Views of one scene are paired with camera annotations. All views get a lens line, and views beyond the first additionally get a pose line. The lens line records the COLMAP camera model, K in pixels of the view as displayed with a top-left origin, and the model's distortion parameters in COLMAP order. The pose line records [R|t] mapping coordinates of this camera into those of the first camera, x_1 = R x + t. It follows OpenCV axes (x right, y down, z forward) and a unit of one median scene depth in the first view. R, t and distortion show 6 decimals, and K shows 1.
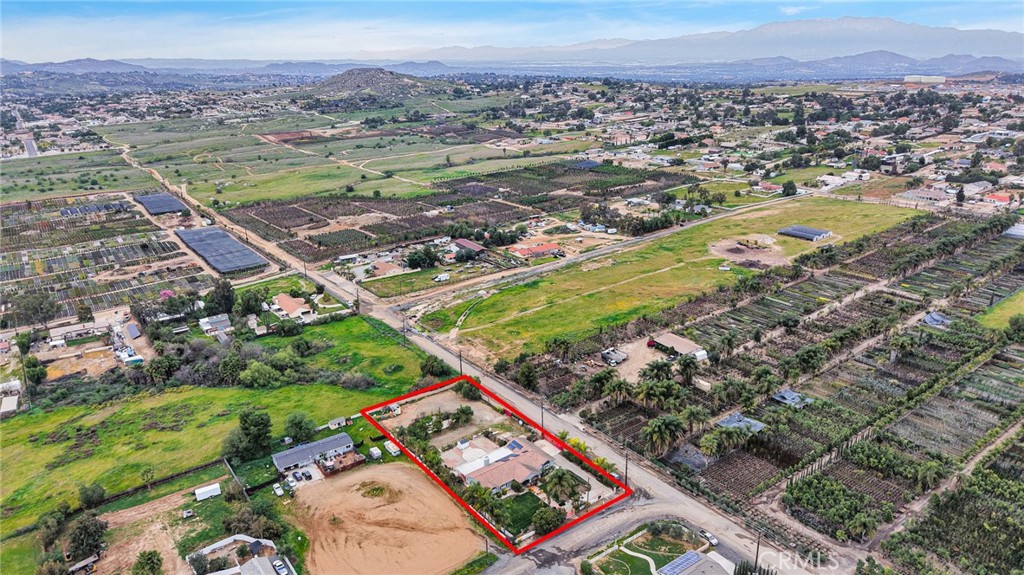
lens RADIAL K [[673.2, 0, 512.0], [0, 673.2, 287.5], [0, 0, 1]] dist [0.009457, -0.000714]
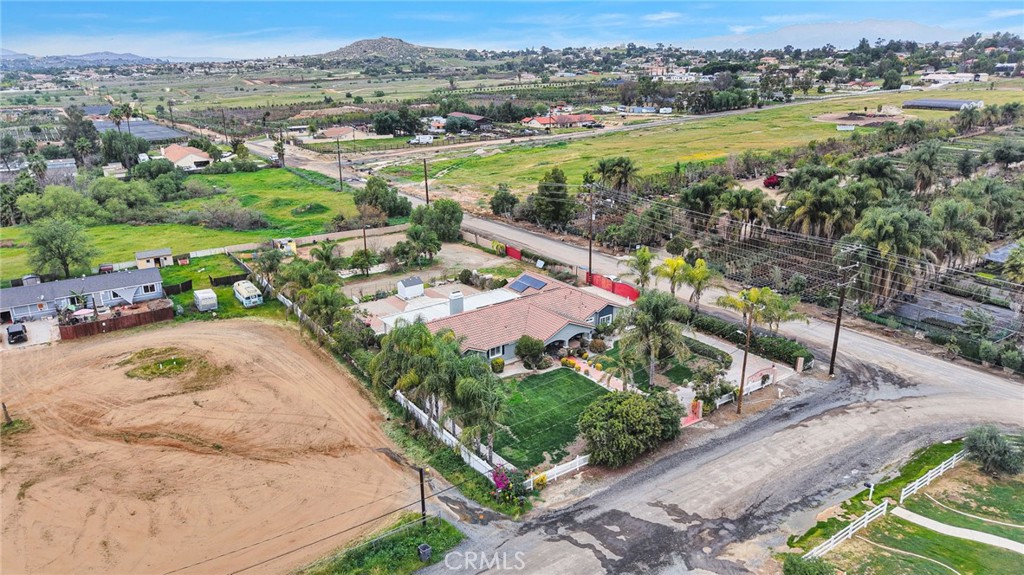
lens RADIAL K [[681.2, 0, 512.0], [0, 681.2, 287.5], [0, 0, 1]] dist [0.002005, 0.000575]
pose [[0.999689, 0.014825, -0.020043, 0.003547], [-0.014820, 0.999890, 0.000365, 0.257885], [0.020047, -0.000068, 0.999799, 0.622273]]
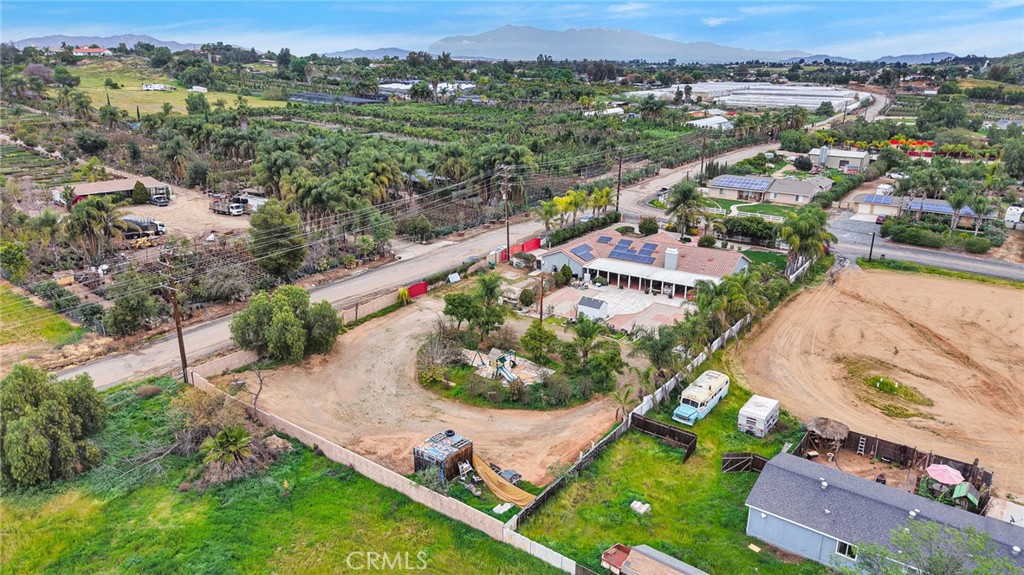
lens RADIAL K [[673.2, 0, 512.0], [0, 673.2, 287.5], [0, 0, 1]] dist [0.009457, -0.000714]
pose [[-0.286491, -0.294209, 0.911792, -0.454426], [0.302405, 0.875265, 0.377441, 0.069198], [-0.909106, 0.383864, -0.161785, 1.230795]]
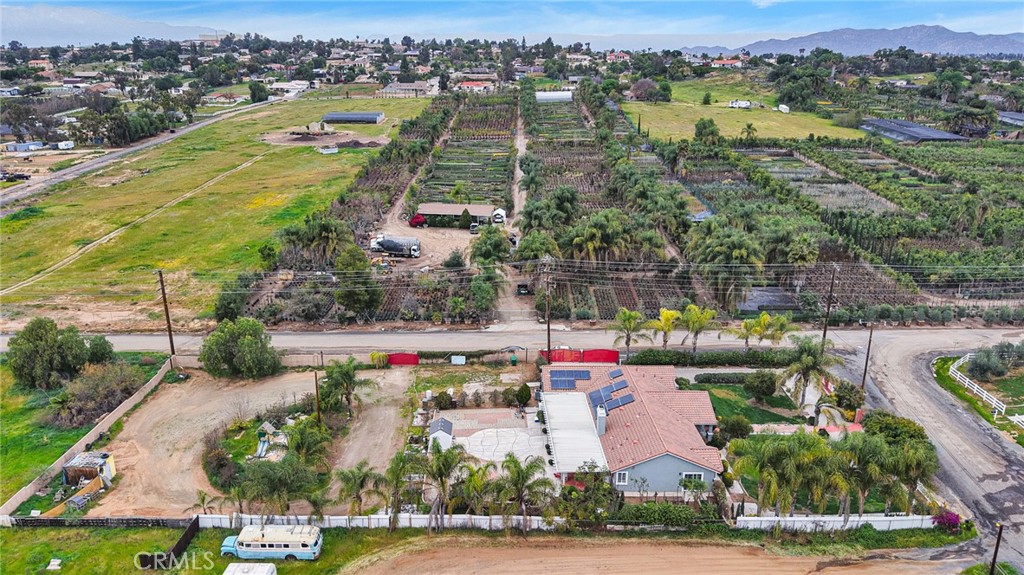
lens RADIAL K [[800.8, 0, 512.0], [0, 800.8, 287.5], [0, 0, 1]] dist [0.010714, 0.001654]
pose [[0.602363, -0.211426, 0.769713, -0.386330], [0.243995, 0.966900, 0.074644, 0.155632], [-0.760017, 0.142843, 0.634011, 0.791779]]
